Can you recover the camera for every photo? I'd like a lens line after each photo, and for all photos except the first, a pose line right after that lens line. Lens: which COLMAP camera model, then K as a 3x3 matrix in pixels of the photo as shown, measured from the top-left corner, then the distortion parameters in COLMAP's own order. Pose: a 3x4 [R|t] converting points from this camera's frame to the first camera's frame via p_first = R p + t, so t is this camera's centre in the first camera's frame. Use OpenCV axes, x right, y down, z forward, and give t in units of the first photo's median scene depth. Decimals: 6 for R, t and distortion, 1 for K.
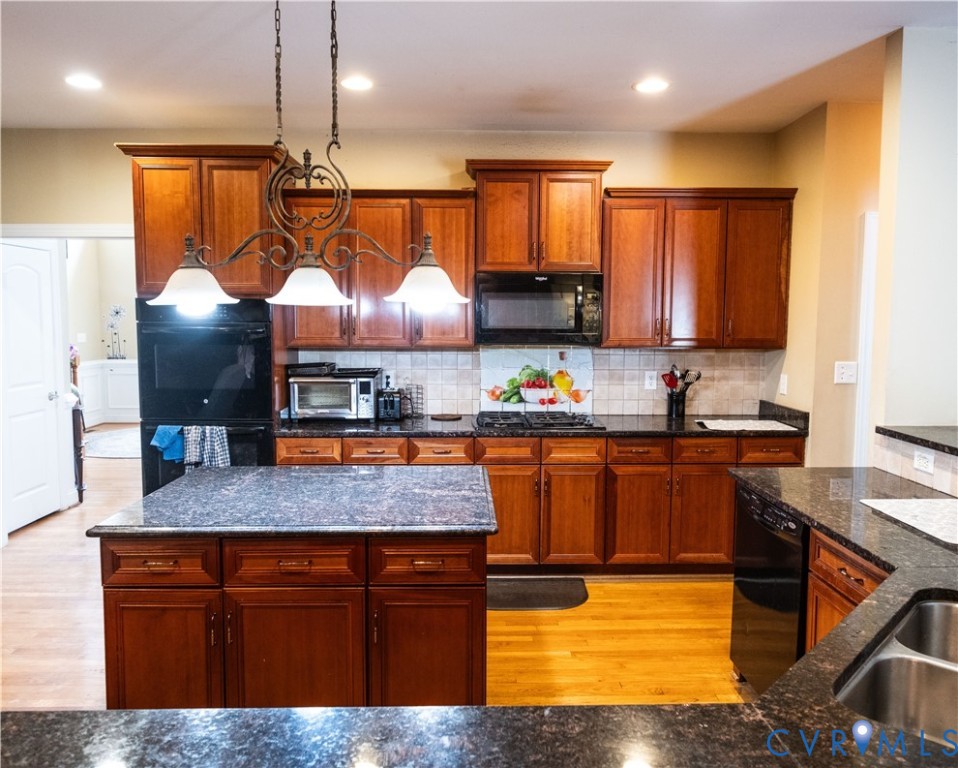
lens RADIAL K [[721.8, 0, 479.7], [0, 721.8, 376.7], [0, 0, 1]] dist [-0.001789, 0.003469]
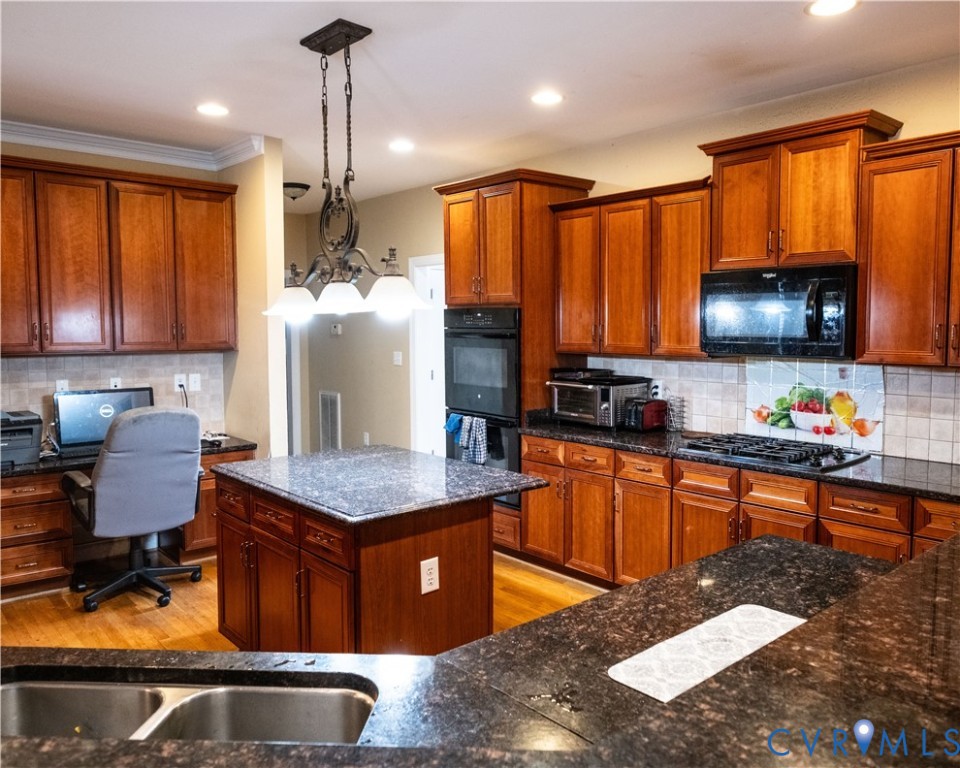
lens RADIAL K [[723.3, 0, 480.7], [0, 723.3, 376.7], [0, 0, 1]] dist [-0.001789, 0.003469]
pose [[0.655346, 0.049803, -0.753685, 0.479567], [-0.060732, 0.998068, 0.013144, -0.012777], [0.752883, 0.037159, 0.657104, 0.220506]]
